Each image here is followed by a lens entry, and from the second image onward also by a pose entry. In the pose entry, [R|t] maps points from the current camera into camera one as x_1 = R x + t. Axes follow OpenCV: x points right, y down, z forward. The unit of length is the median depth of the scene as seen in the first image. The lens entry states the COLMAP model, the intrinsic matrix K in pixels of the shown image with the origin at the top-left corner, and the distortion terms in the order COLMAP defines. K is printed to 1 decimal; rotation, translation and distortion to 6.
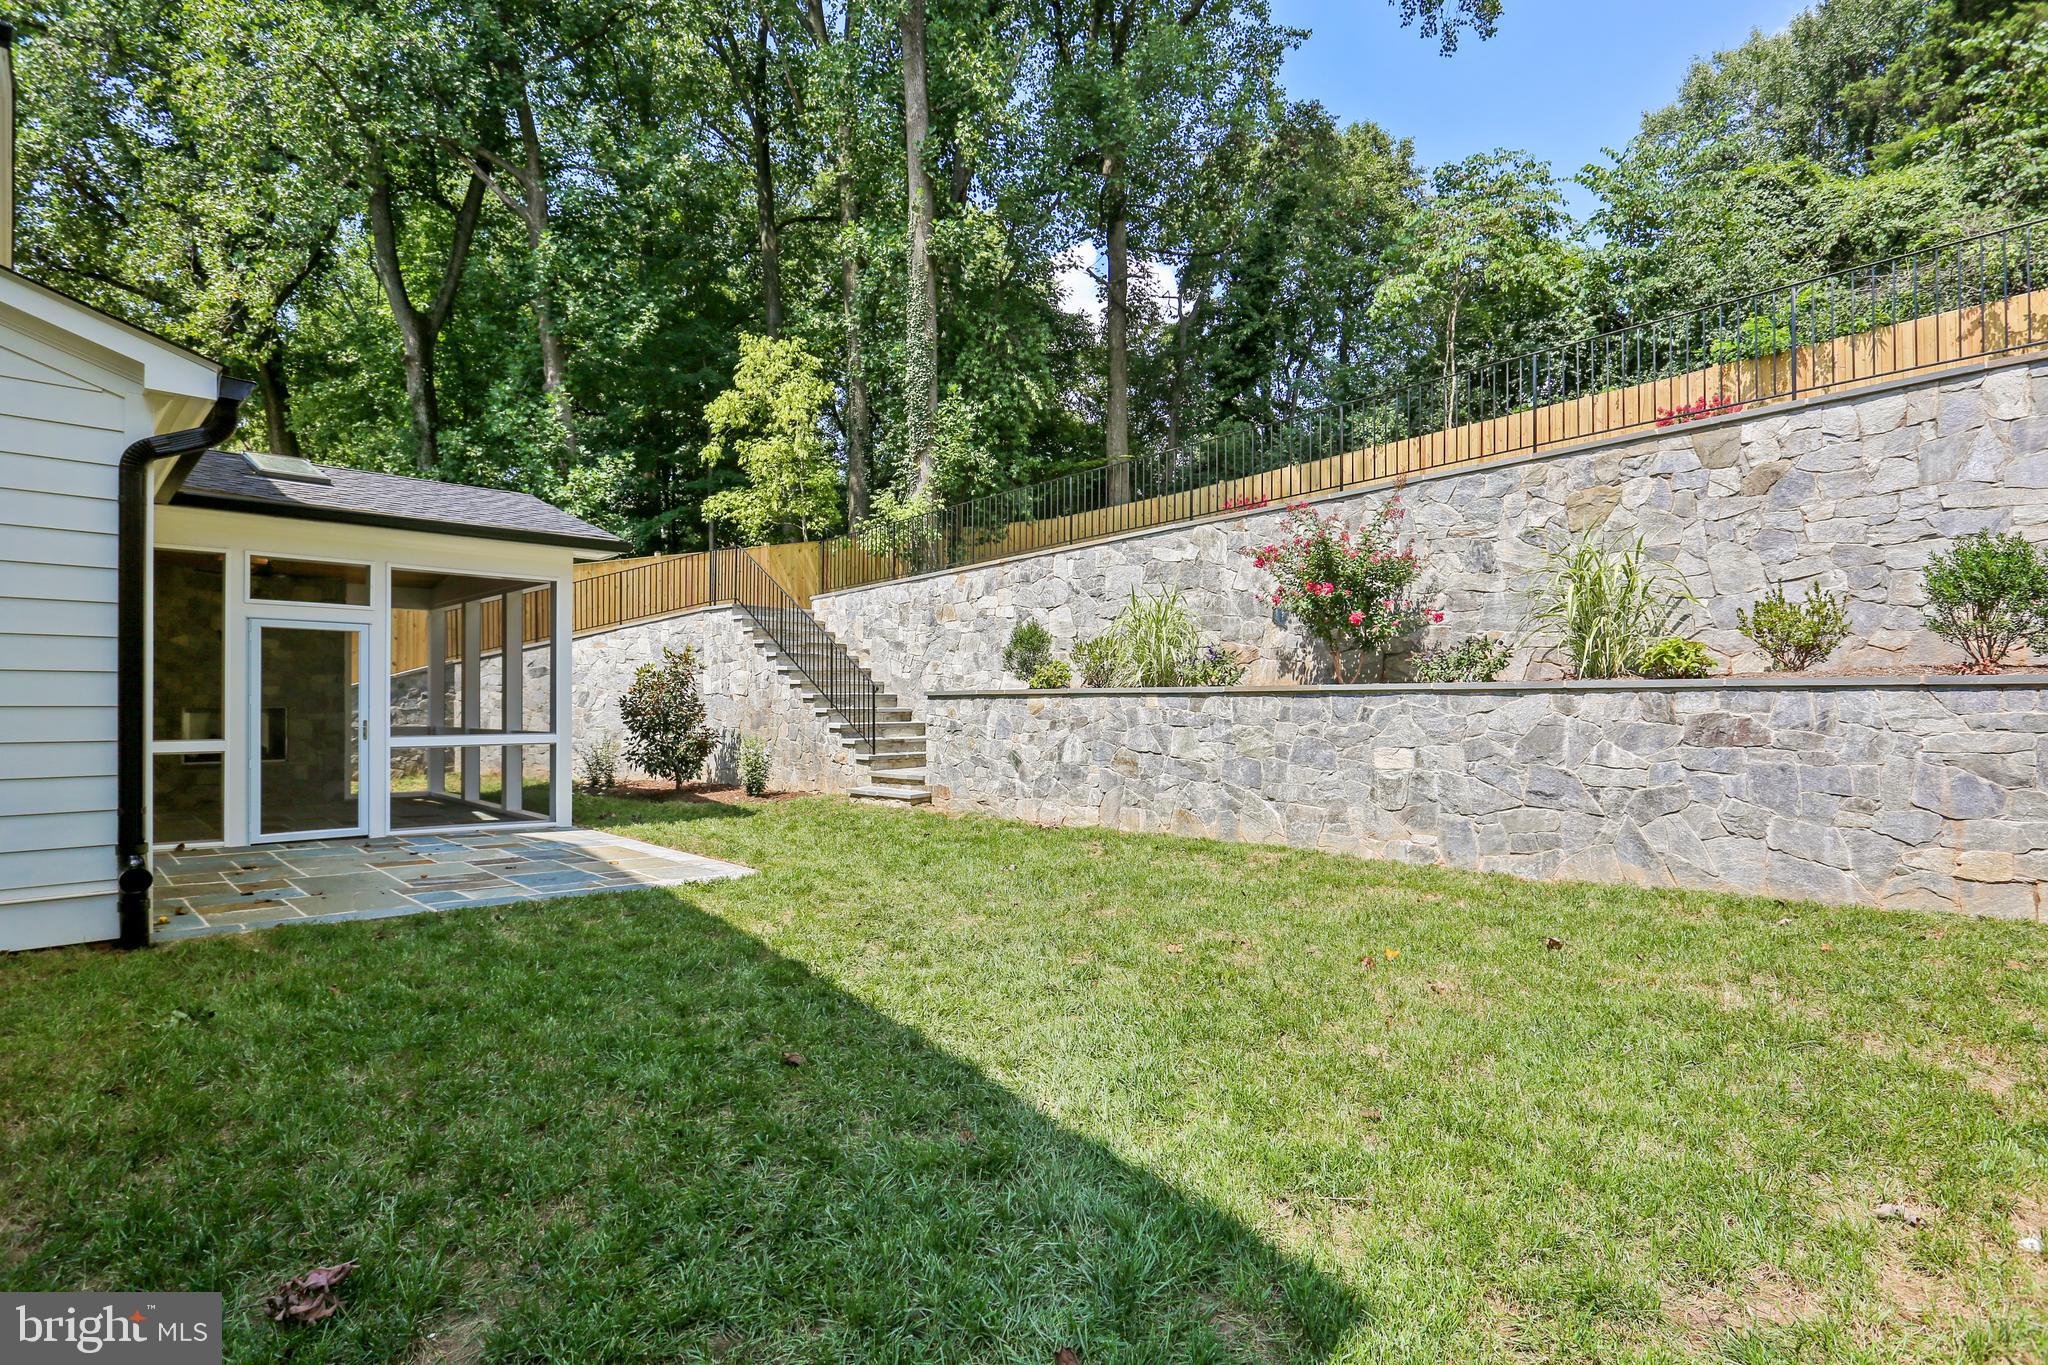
lens RADIAL K [[964.1, 0, 1022.6], [0, 964.1, 701.9], [0, 0, 1]] dist [-0.007880, 0.001011]
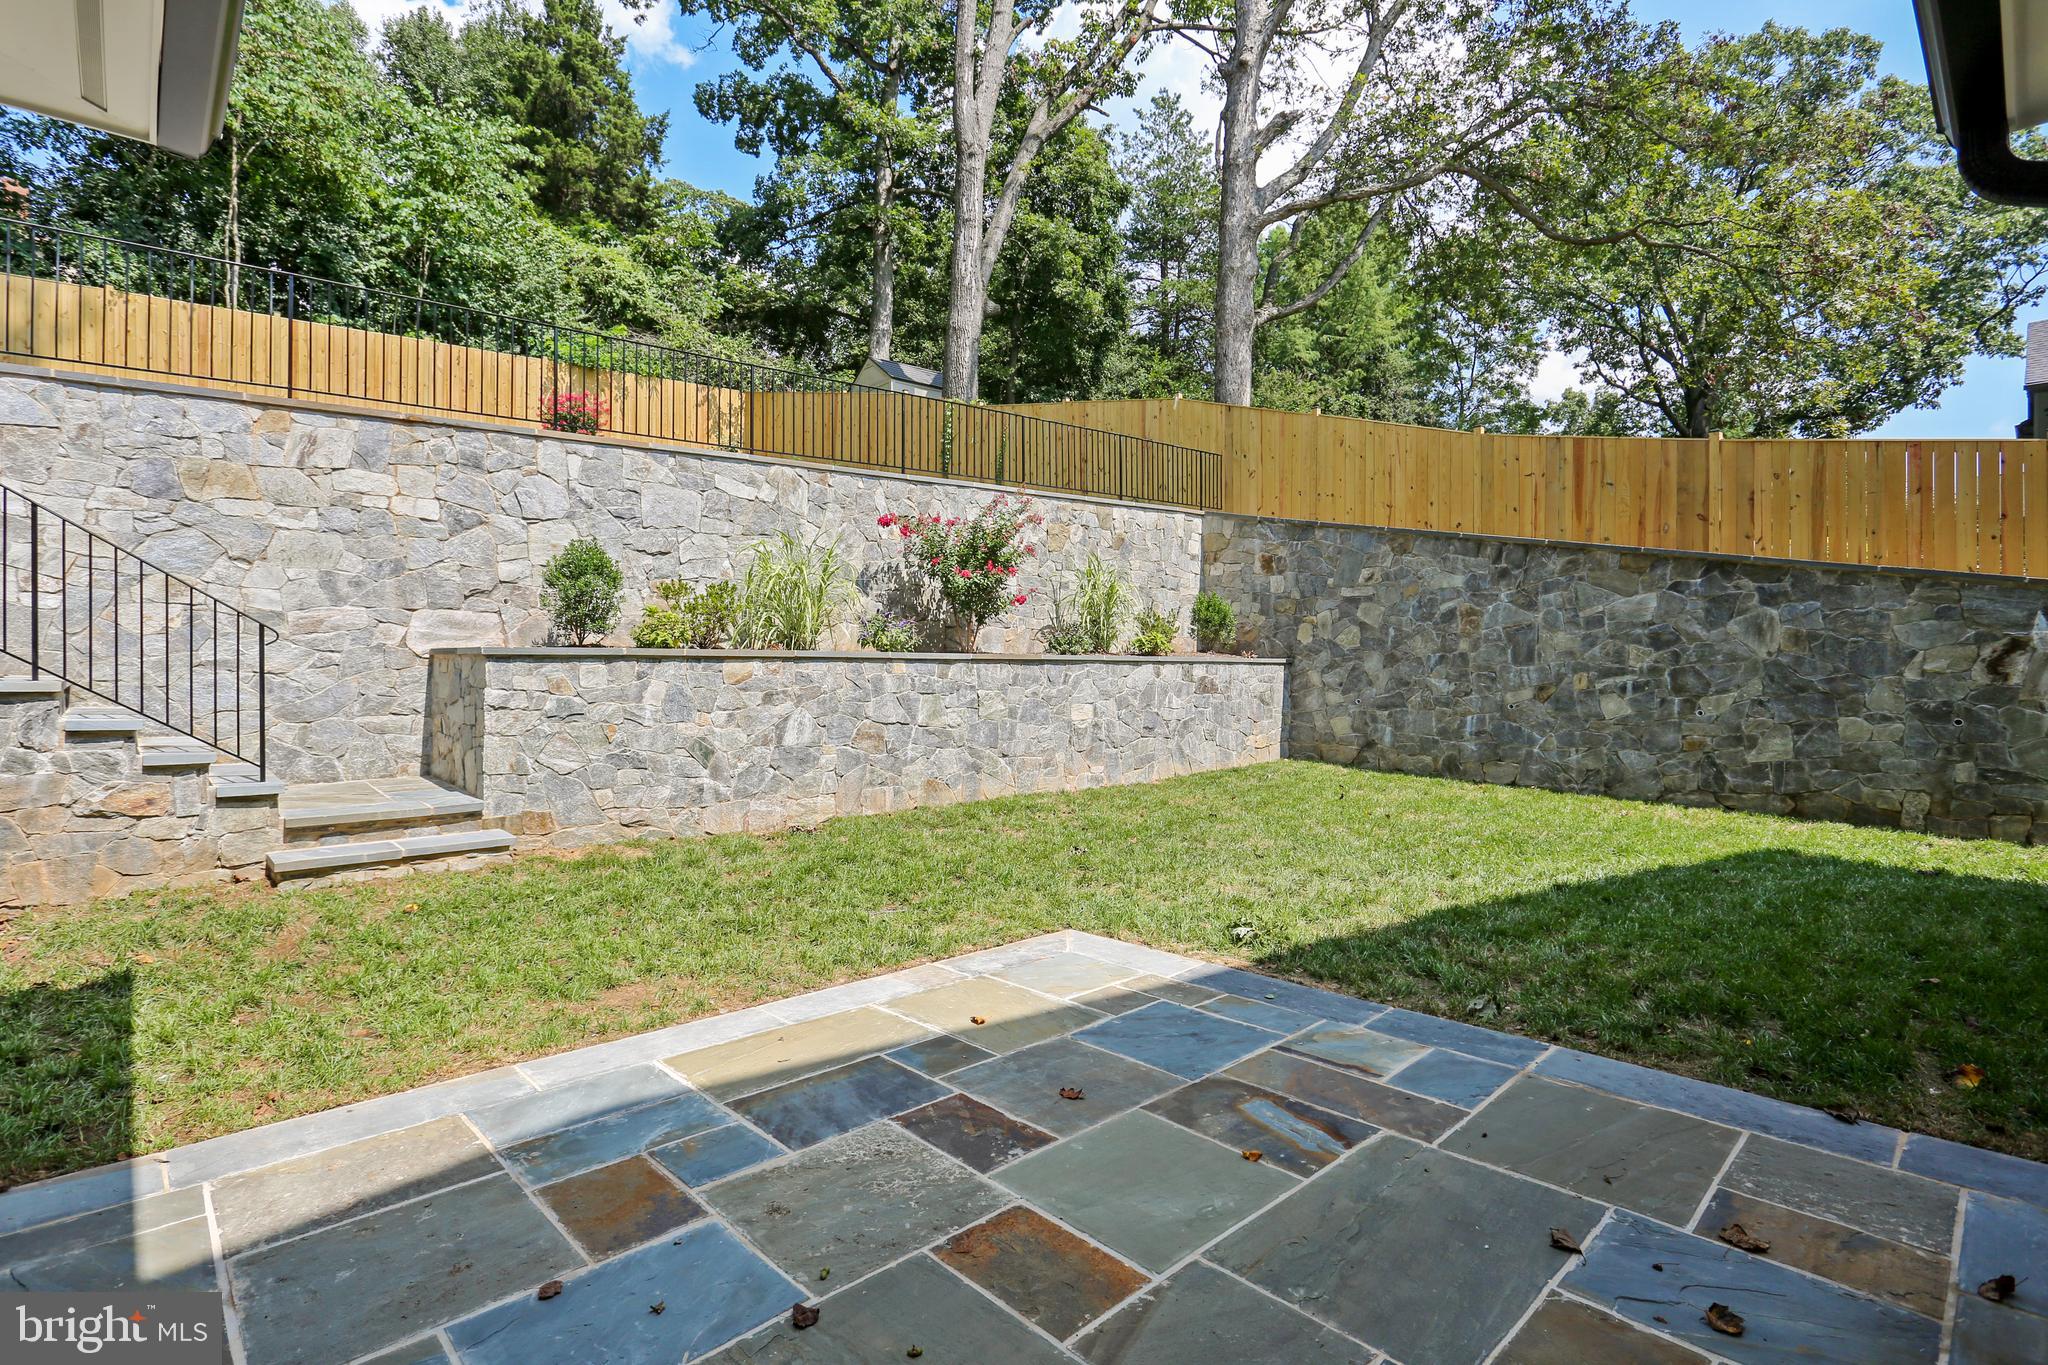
lens RADIAL K [[966.1, 0, 1008.5], [0, 966.1, 675.8], [0, 0, 1]] dist [-0.014949, 0.006539]
pose [[0.062702, -0.011951, 0.997961, -0.553428], [-0.010249, 0.999868, 0.012617, -0.003959], [-0.997980, -0.011019, 0.062571, 0.595617]]
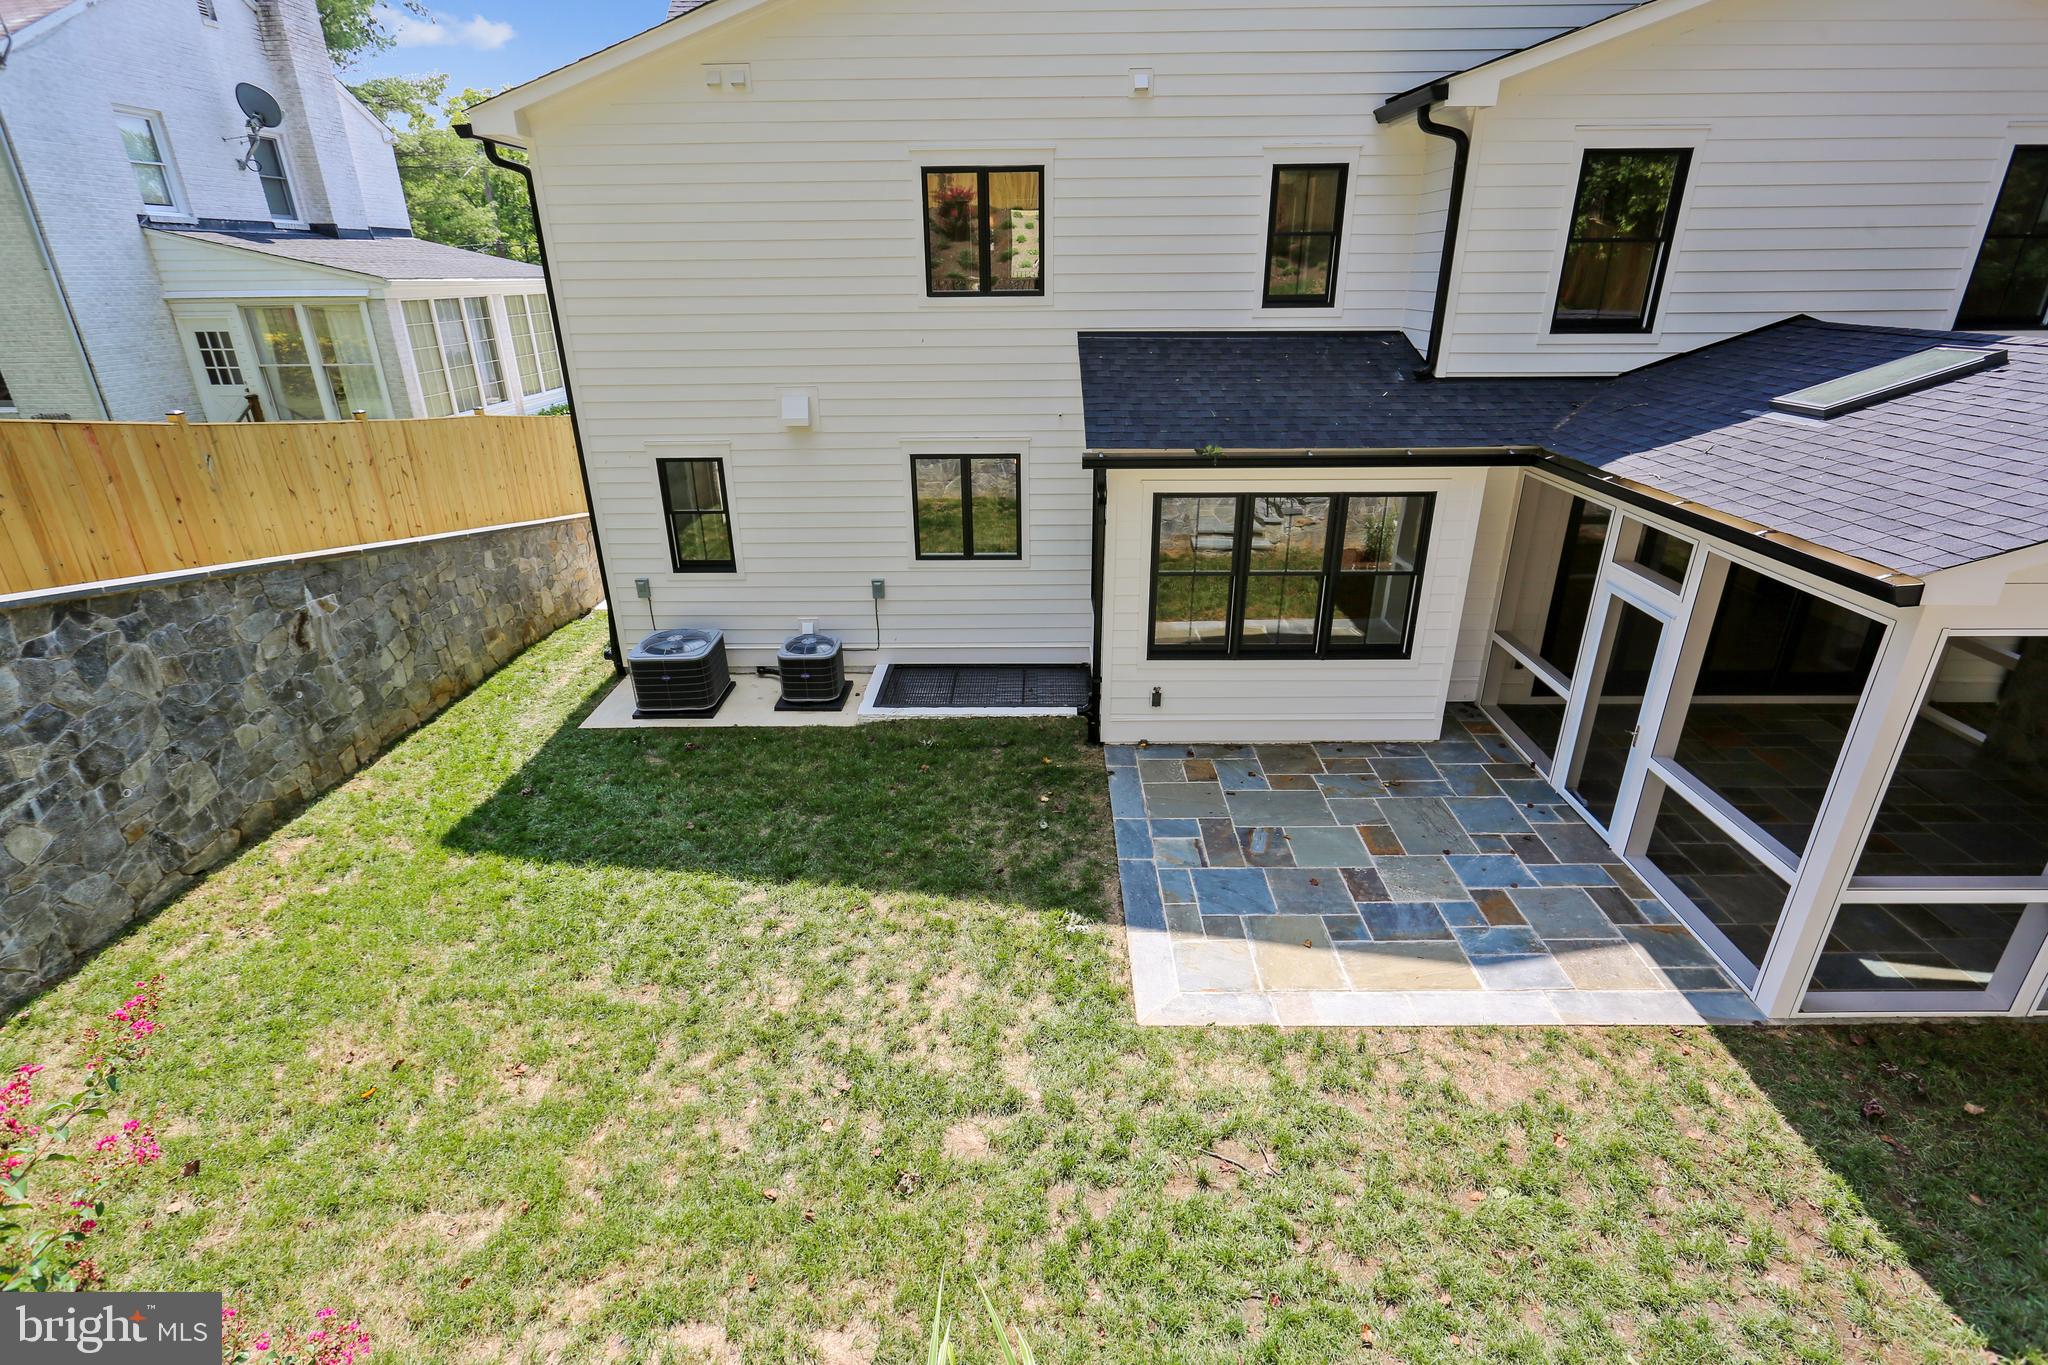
lens RADIAL K [[957.5, 0, 1024.0], [0, 957.5, 682.5], [0, 0, 1]] dist [-0.006431, 0.000114]
pose [[-0.728873, 0.276927, -0.626143, 0.149550], [0.009388, 0.918504, 0.395301, -0.245558], [0.684584, 0.282246, -0.672073, 0.833025]]
